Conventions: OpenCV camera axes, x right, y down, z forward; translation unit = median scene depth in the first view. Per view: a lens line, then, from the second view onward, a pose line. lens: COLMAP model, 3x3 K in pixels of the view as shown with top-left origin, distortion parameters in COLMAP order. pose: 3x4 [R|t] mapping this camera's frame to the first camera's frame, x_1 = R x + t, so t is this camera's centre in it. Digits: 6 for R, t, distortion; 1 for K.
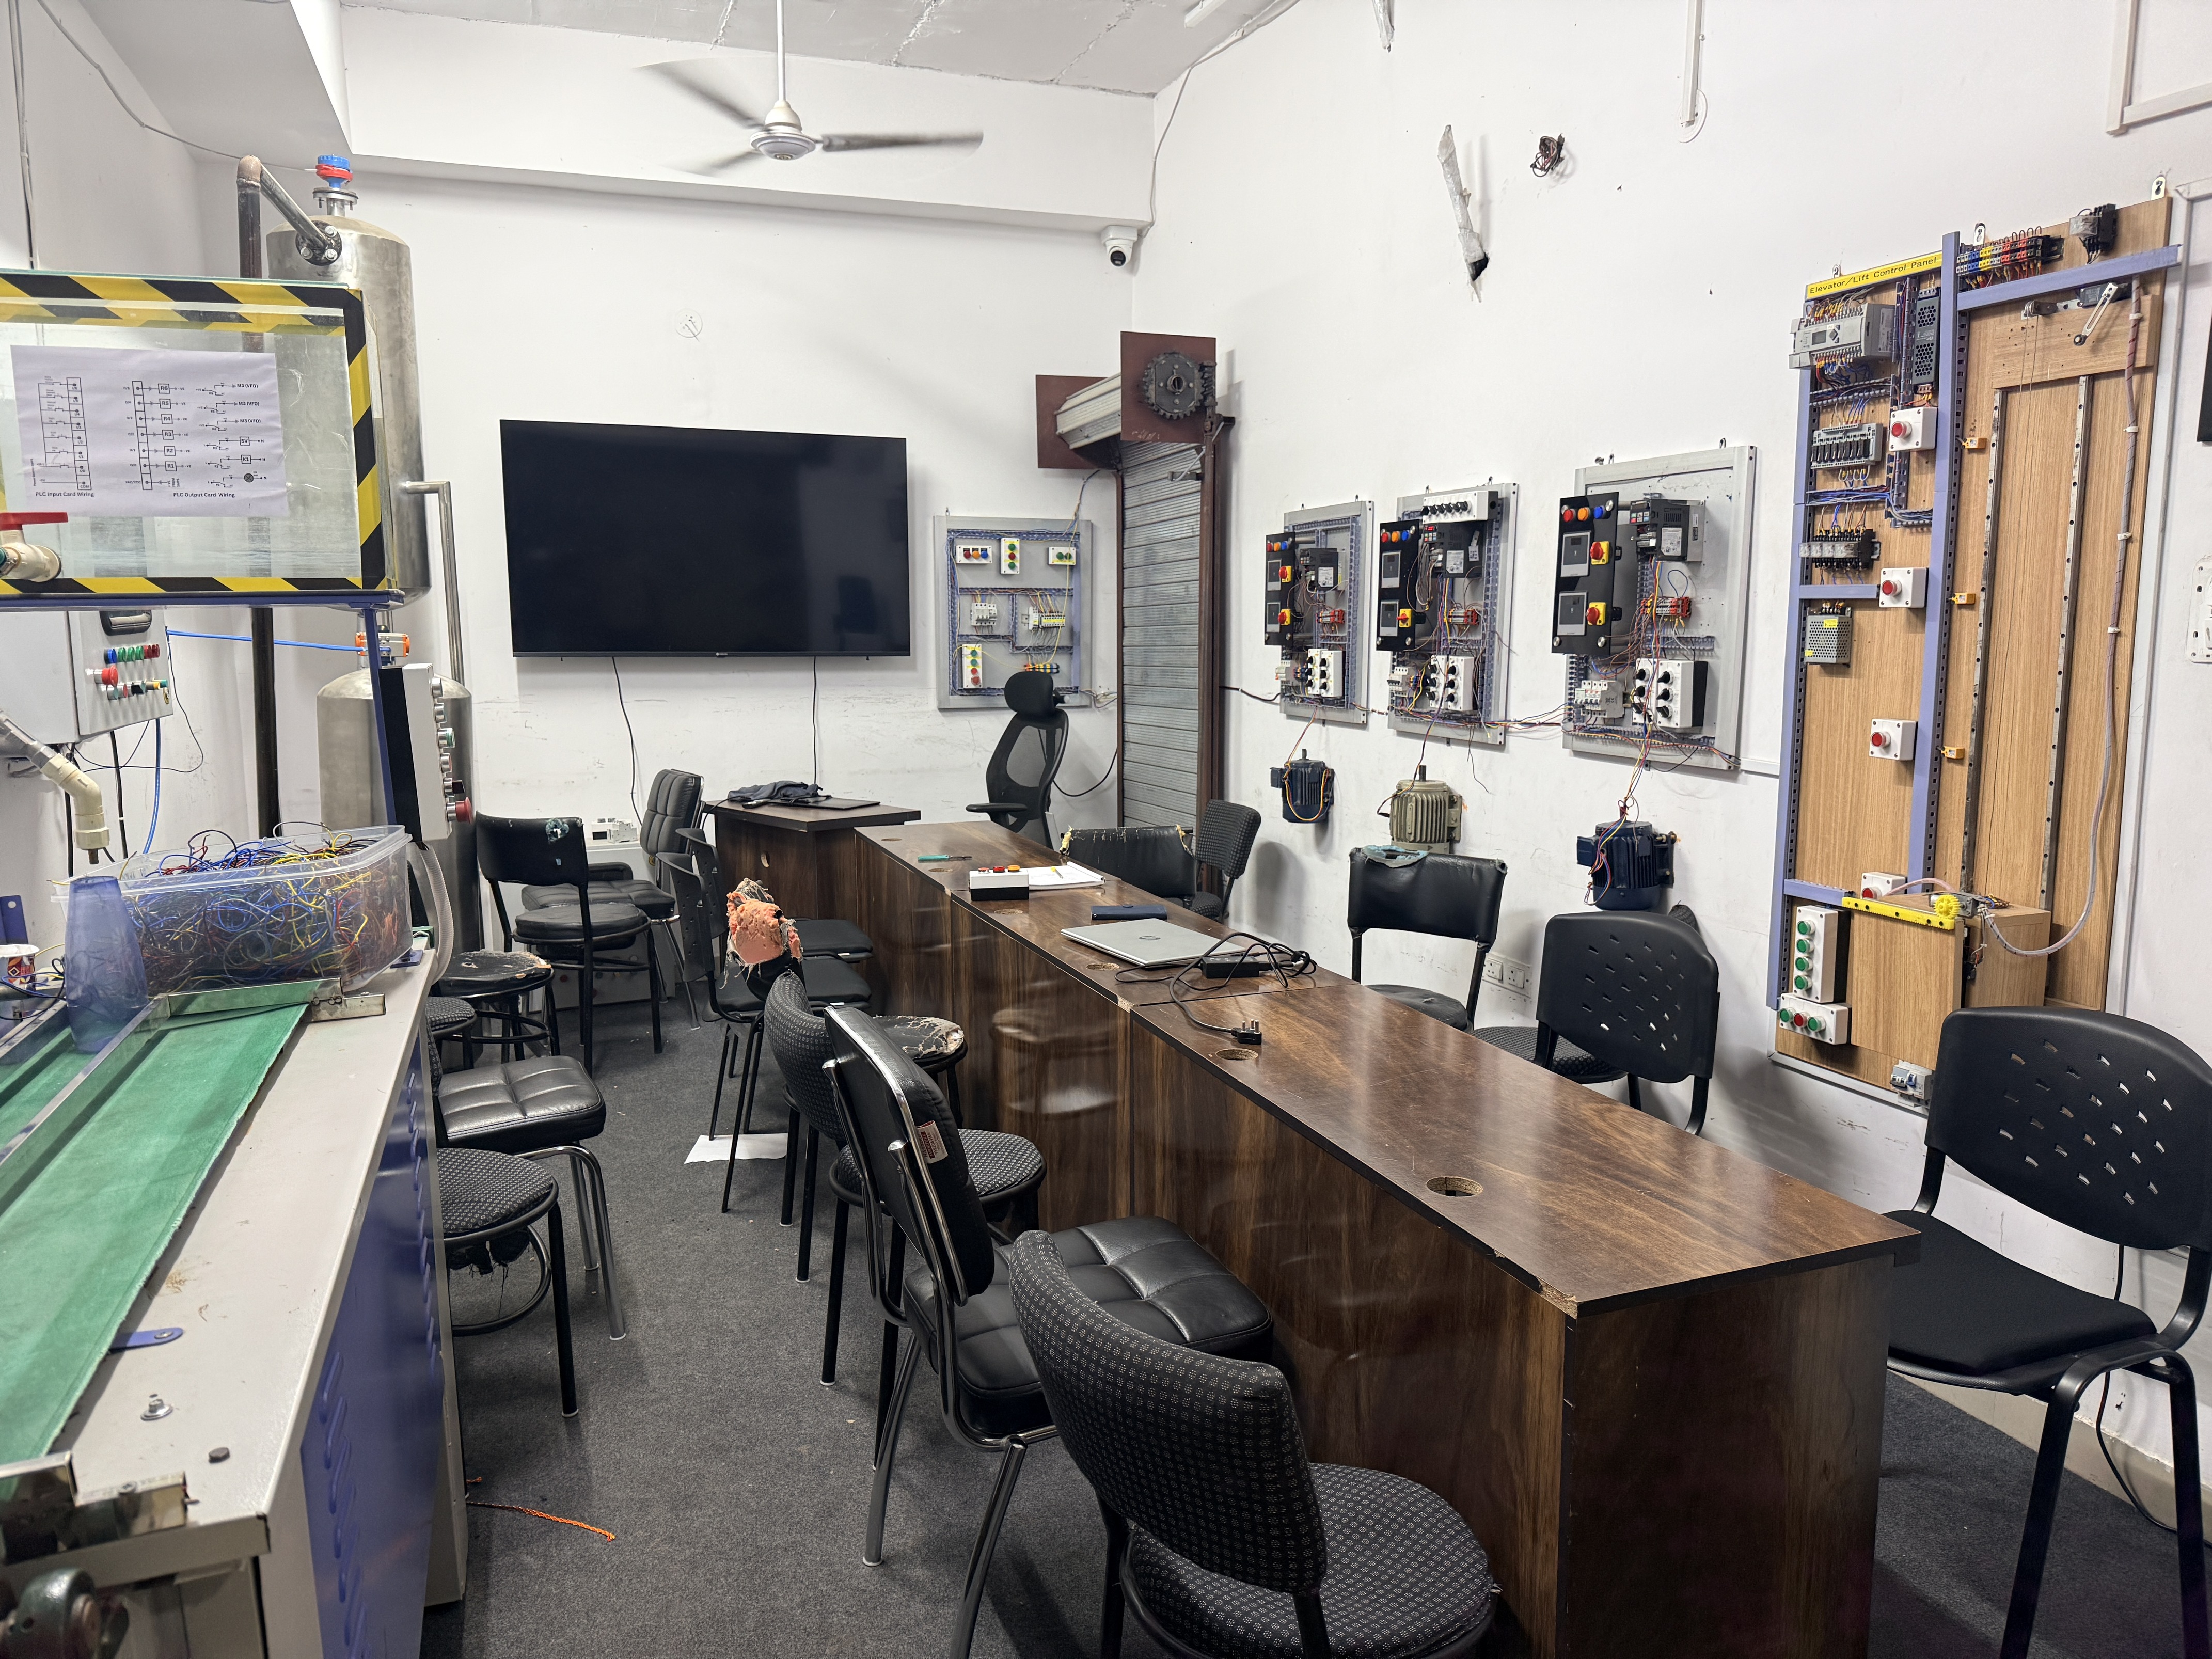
lens RADIAL K [[1531.4, 0, 1111.2], [0, 1531.4, 834.6], [0, 0, 1]] dist [-0.049217, 0.002772]
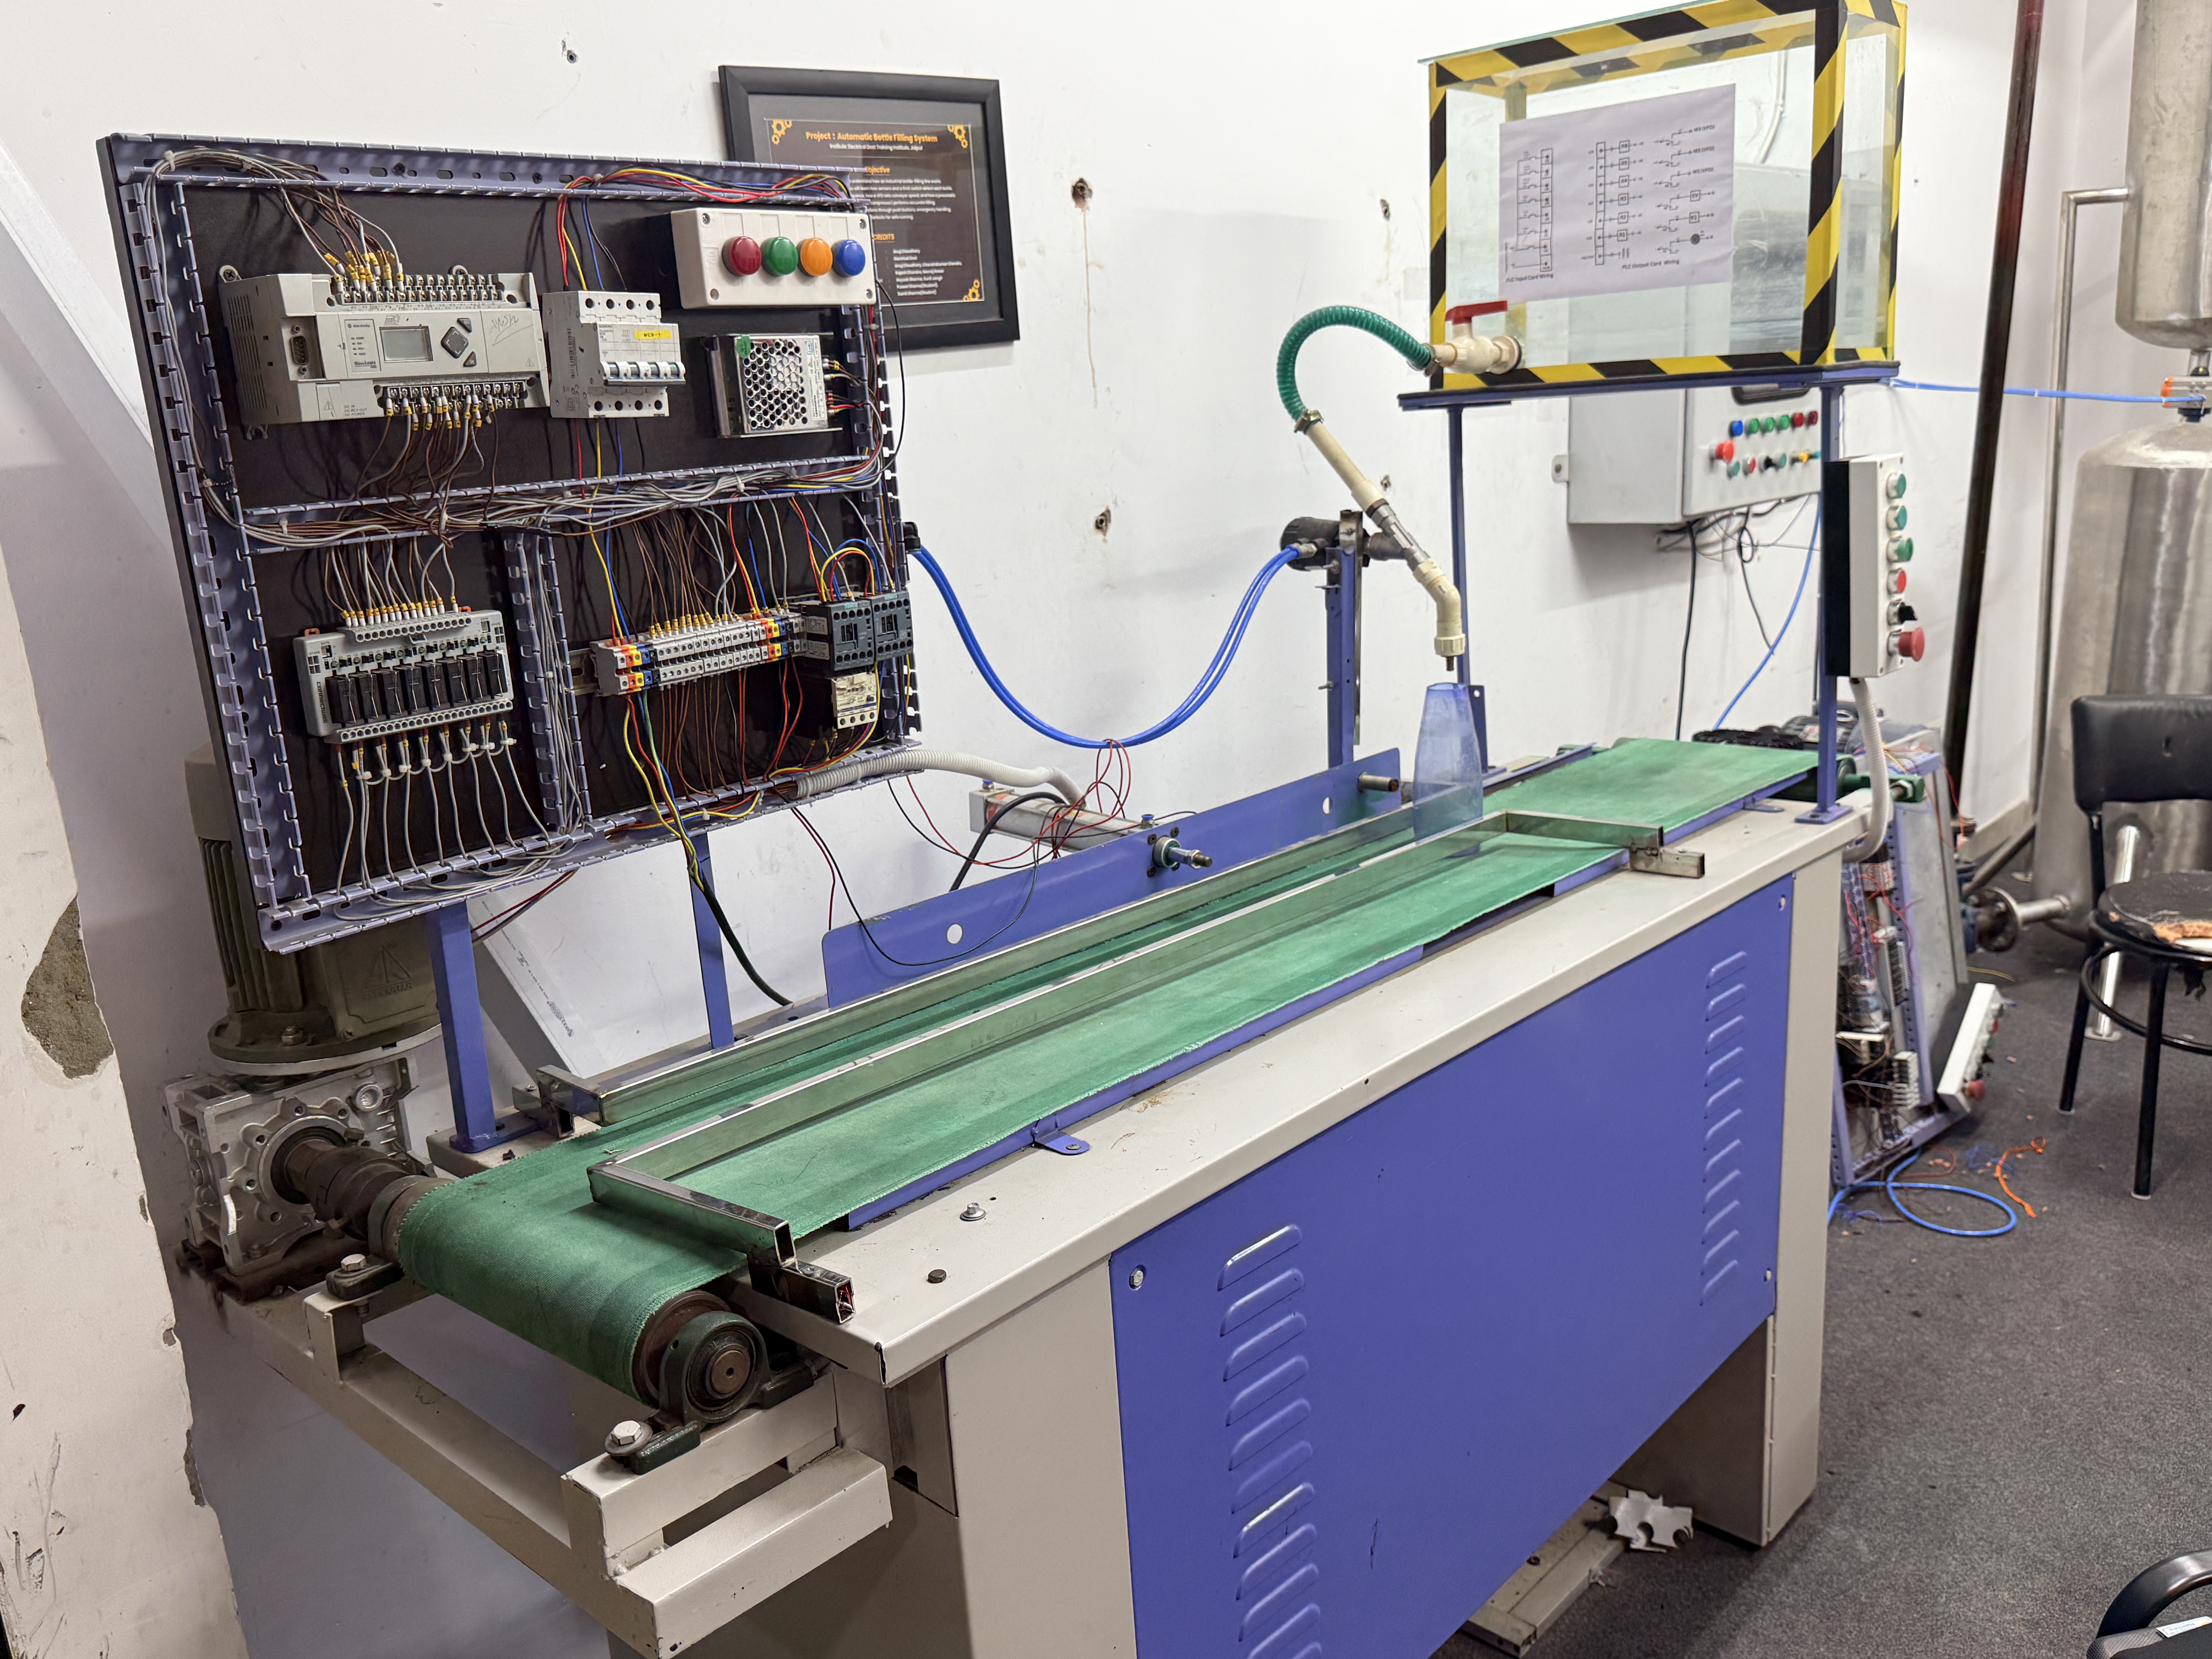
lens RADIAL K [[1752.0, 0, 1106.2], [0, 1752.0, 832.0], [0, 0, 1]] dist [-0.010368, -0.005773]
pose [[0.439159, 0.190333, -0.878016, 0.179556], [-0.068802, 0.981556, 0.178366, -0.045372], [0.895771, -0.017922, 0.444155, 0.188811]]
